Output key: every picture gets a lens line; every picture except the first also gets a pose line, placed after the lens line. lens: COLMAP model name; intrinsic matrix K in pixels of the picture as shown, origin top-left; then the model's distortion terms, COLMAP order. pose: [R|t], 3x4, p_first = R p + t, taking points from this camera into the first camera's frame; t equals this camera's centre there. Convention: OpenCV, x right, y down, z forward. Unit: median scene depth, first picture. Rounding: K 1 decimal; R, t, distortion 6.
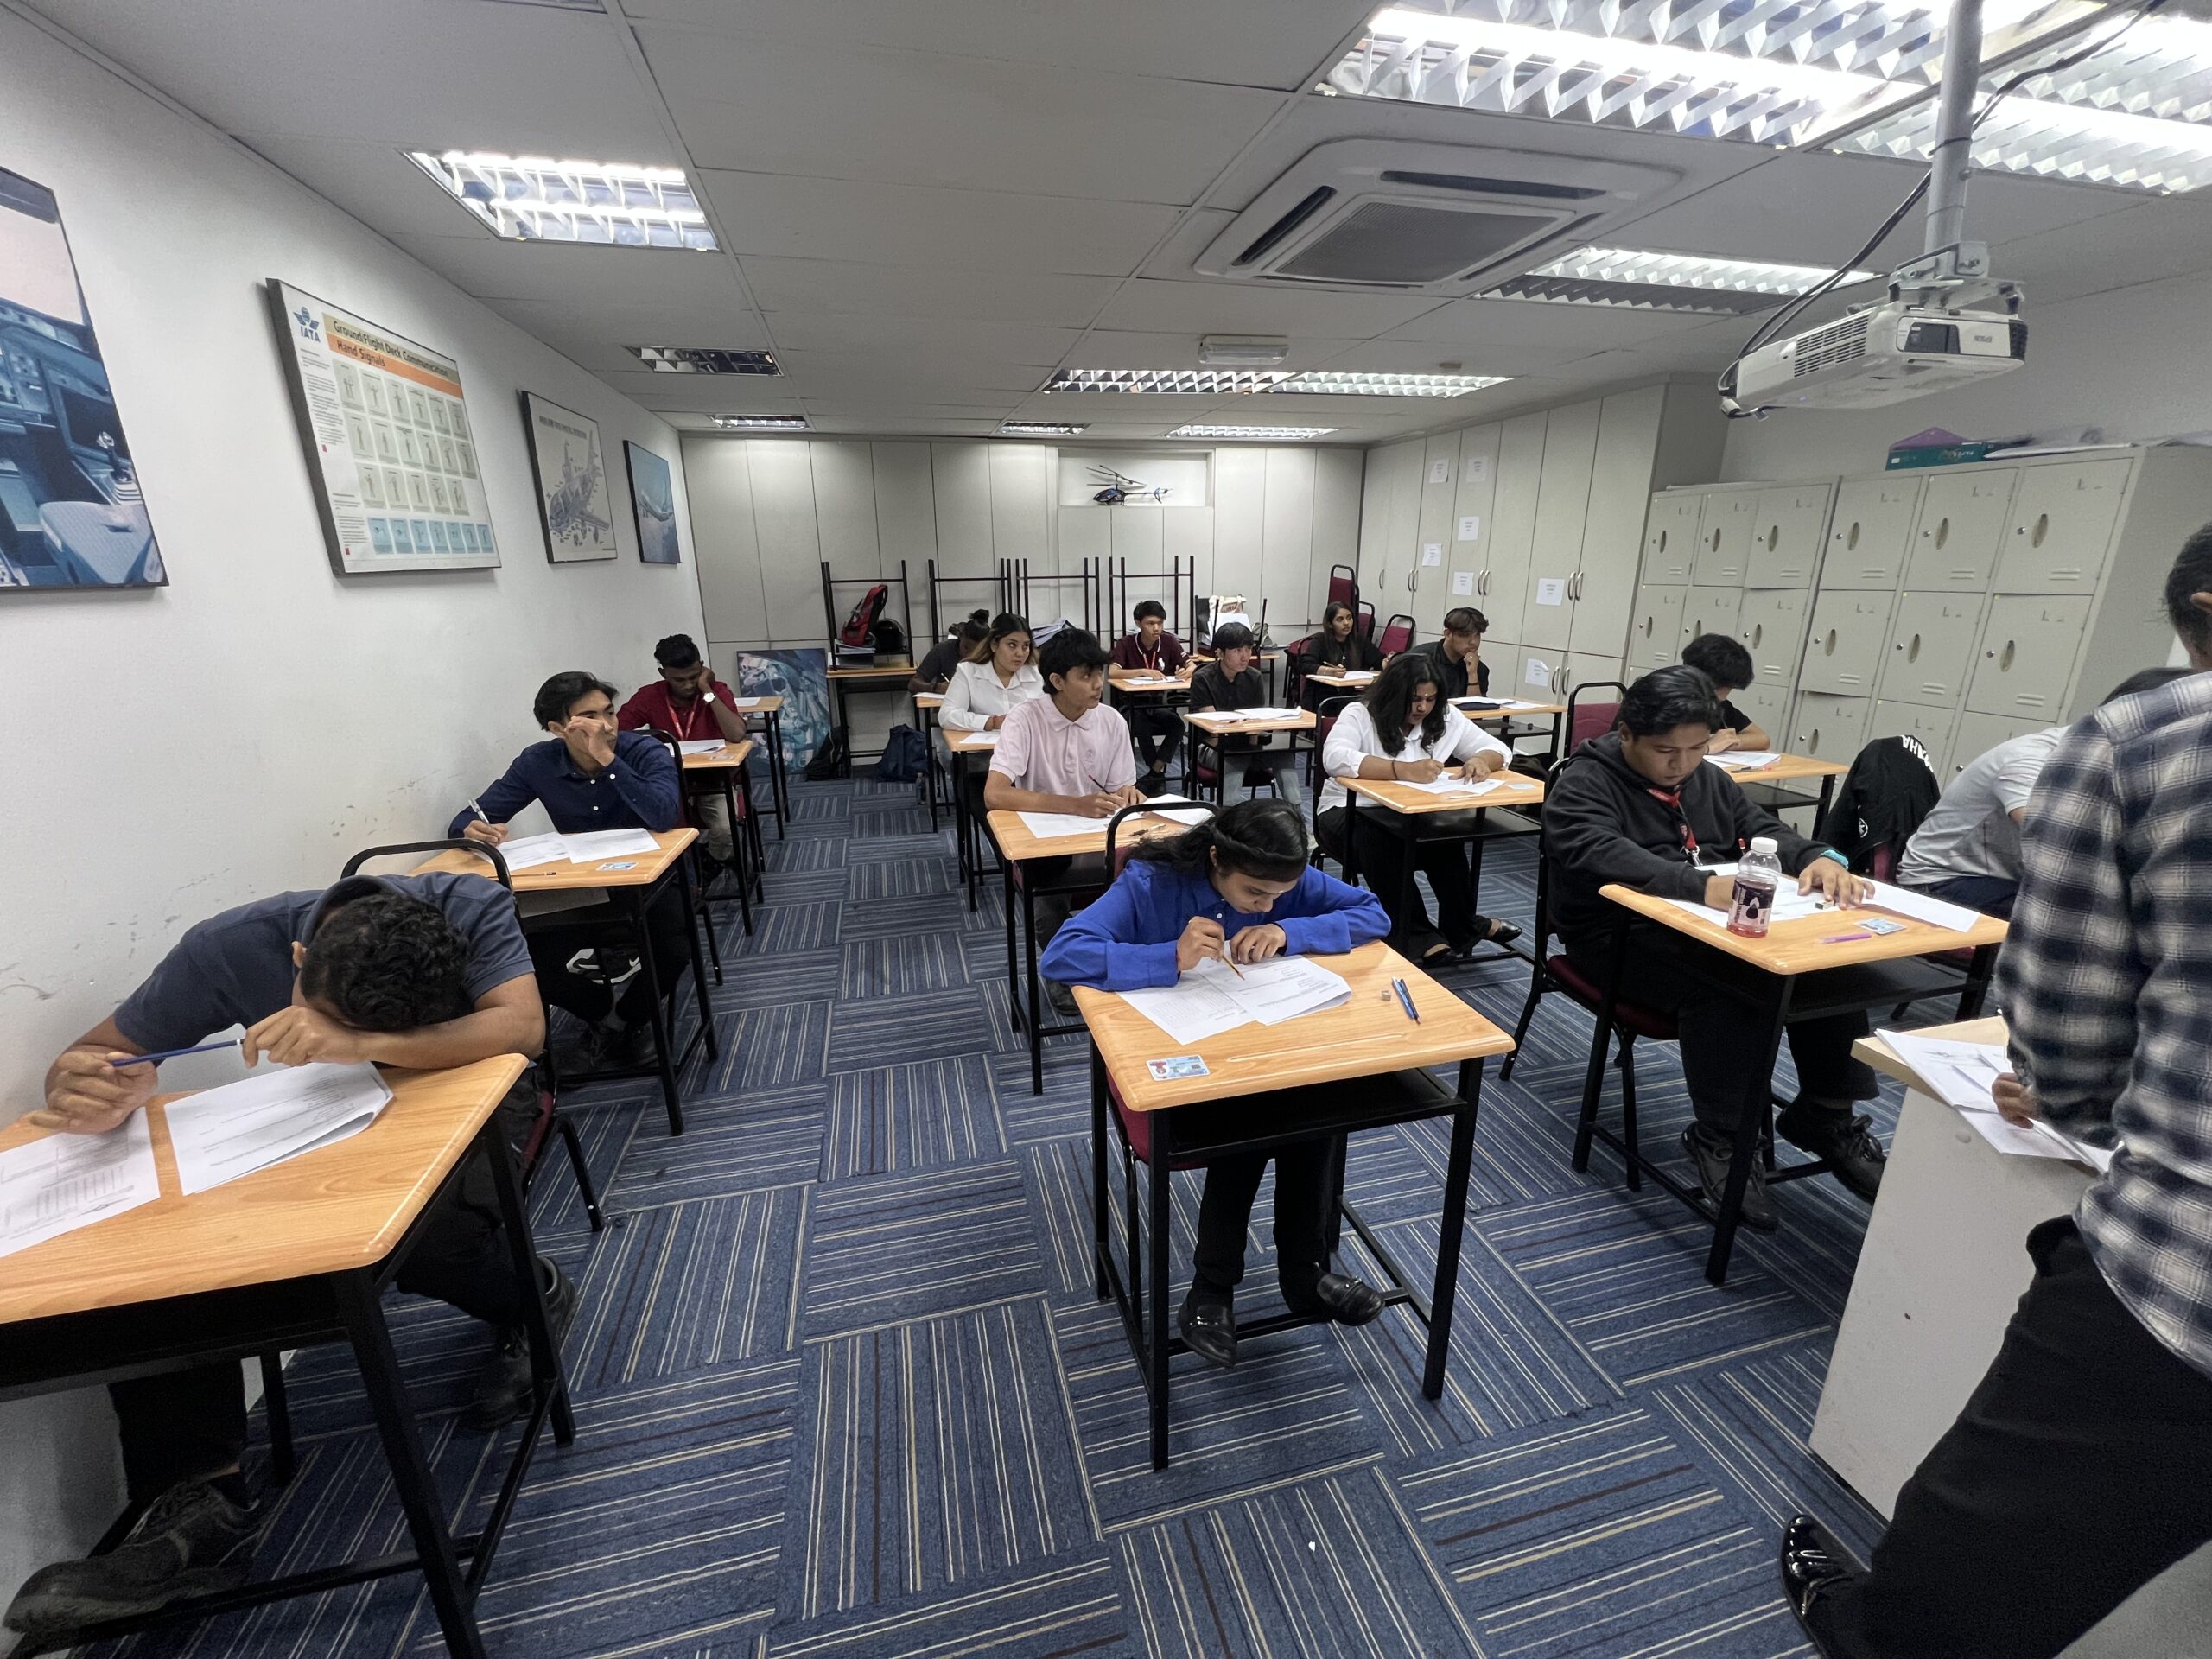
lens RADIAL K [[884.5, 0, 1104.2], [0, 884.5, 829.7], [0, 0, 1]] dist [0.000699, 0.000509]
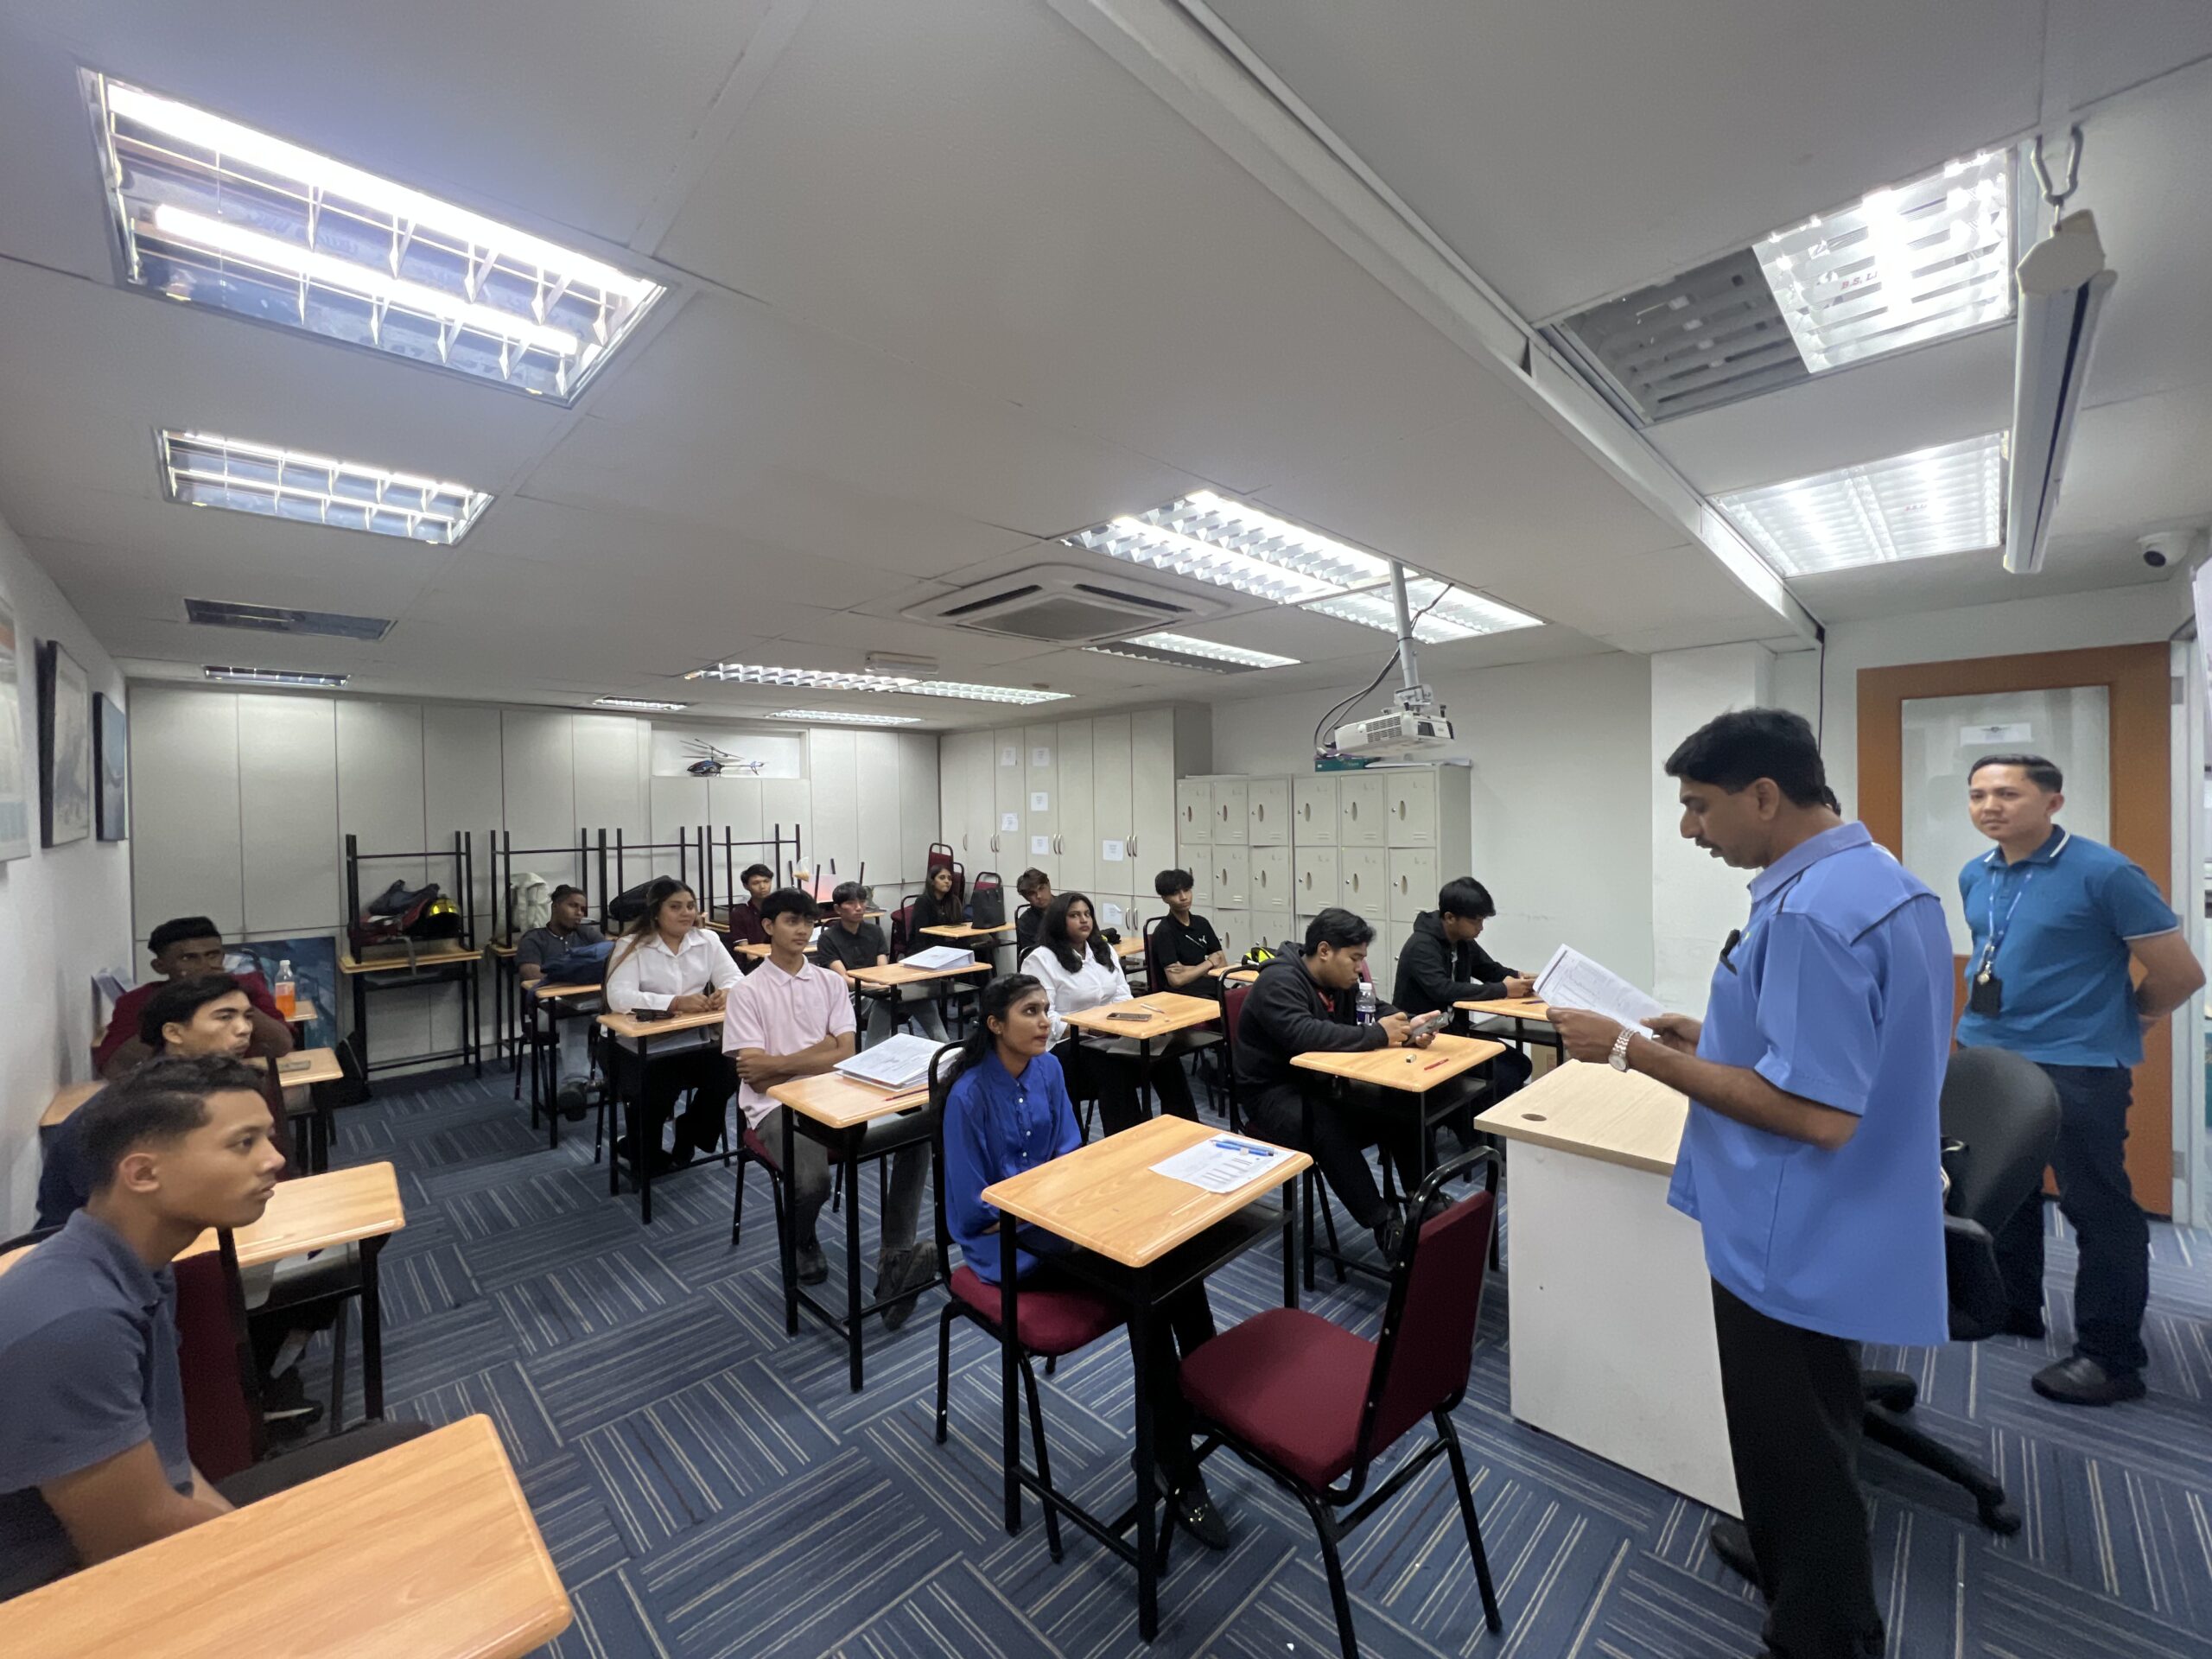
lens RADIAL K [[884.5, 0, 1107.6], [0, 884.5, 829.1], [0, 0, 1]] dist [0.000699, 0.000509]
pose [[0.856461, -0.010263, 0.516111, -0.158191], [0.155568, 0.958452, -0.239099, 0.003020], [-0.492213, 0.285069, 0.822473, -0.046604]]
